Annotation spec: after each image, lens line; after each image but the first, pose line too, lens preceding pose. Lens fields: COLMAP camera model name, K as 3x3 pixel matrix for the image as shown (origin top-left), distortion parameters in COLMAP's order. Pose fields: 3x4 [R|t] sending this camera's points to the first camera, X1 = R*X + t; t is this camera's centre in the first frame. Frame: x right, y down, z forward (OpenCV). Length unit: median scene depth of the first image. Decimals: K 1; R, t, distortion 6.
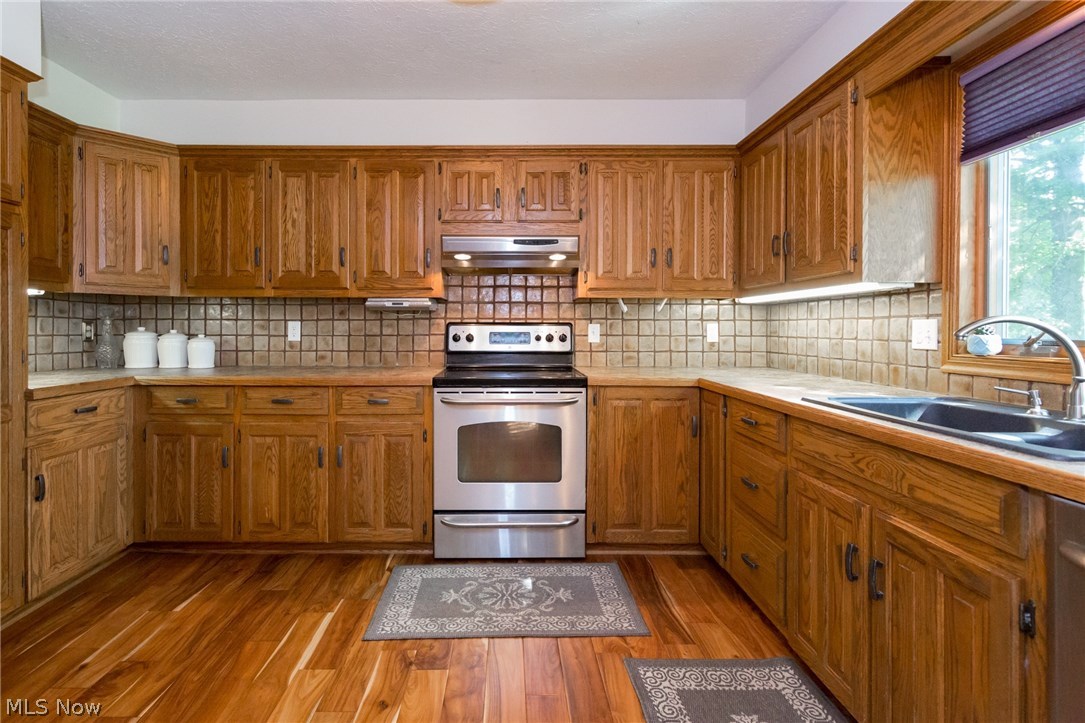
lens RADIAL K [[518.6, 0, 505.2], [0, 518.6, 331.6], [0, 0, 1]] dist [0.002455, -0.001283]
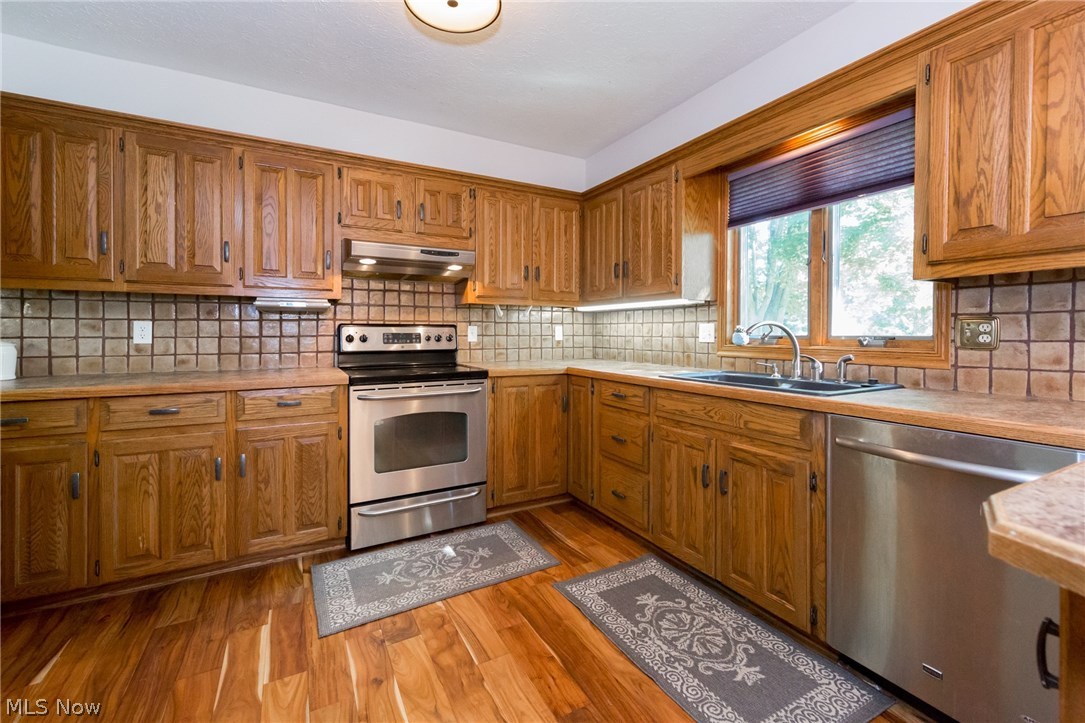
lens RADIAL K [[460.6, 0, 547.4], [0, 460.6, 335.8], [0, 0, 1]] dist [0.000898, -0.000558]
pose [[0.873296, -0.005276, 0.487162, -0.241403], [0.003720, 0.999984, 0.004163, 0.005182], [-0.487176, -0.001823, 0.873302, 0.004524]]
